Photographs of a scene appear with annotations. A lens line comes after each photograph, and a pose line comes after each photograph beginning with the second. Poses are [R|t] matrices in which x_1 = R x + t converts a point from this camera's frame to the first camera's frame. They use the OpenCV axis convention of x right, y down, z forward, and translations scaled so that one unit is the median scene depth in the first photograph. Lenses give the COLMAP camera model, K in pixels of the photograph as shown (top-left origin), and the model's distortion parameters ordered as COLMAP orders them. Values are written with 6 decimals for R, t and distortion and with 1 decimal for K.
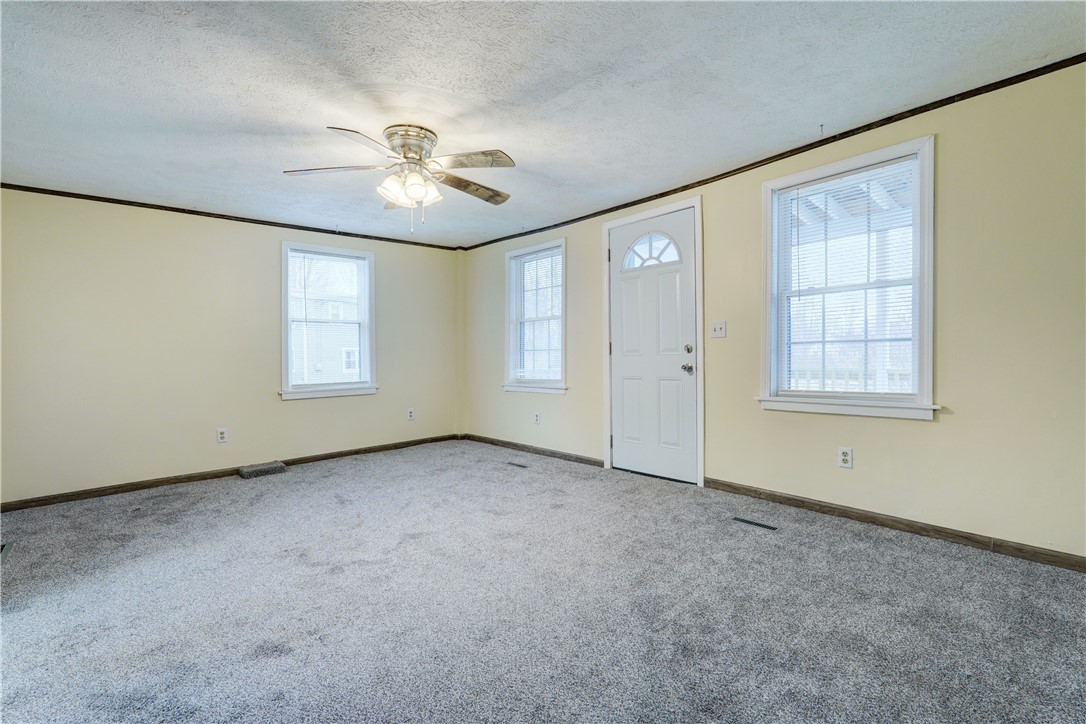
lens RADIAL K [[475.7, 0, 523.5], [0, 475.7, 359.8], [0, 0, 1]] dist [0.058329, 0.000072]
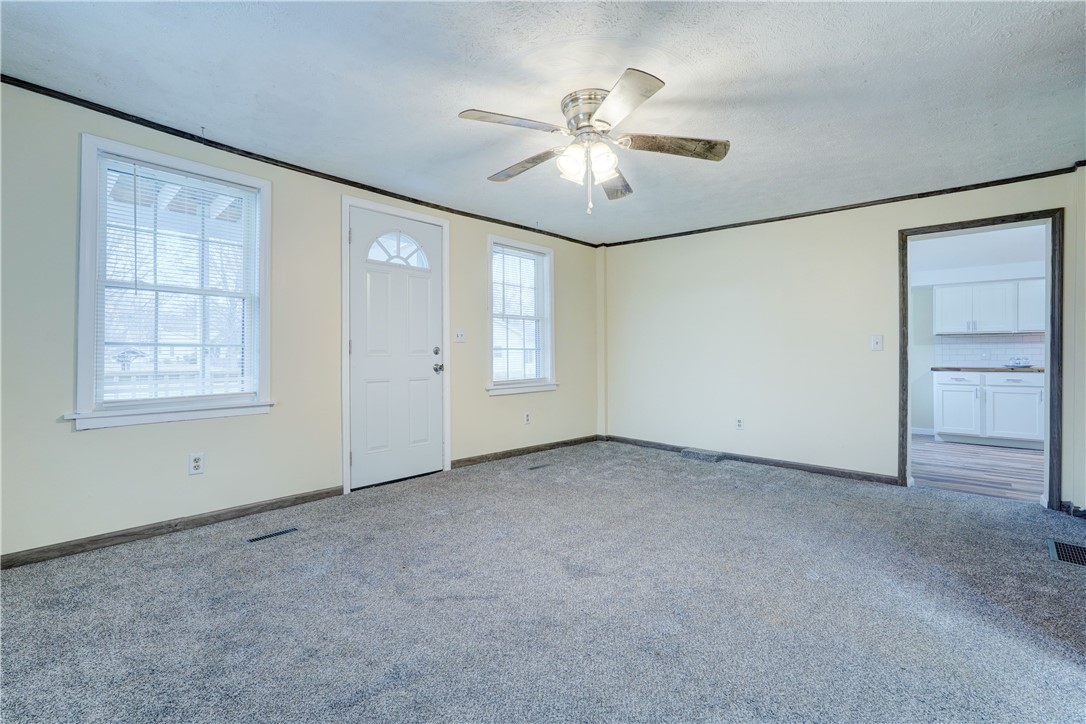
lens RADIAL K [[487.6, 0, 543.1], [0, 487.6, 354.3], [0, 0, 1]] dist [-0.014310, 0.010475]
pose [[-0.099616, 0.014811, 0.994916, -0.811572], [0.009748, 0.999856, -0.013908, 0.003341], [-0.994978, 0.008313, -0.099746, 0.873146]]
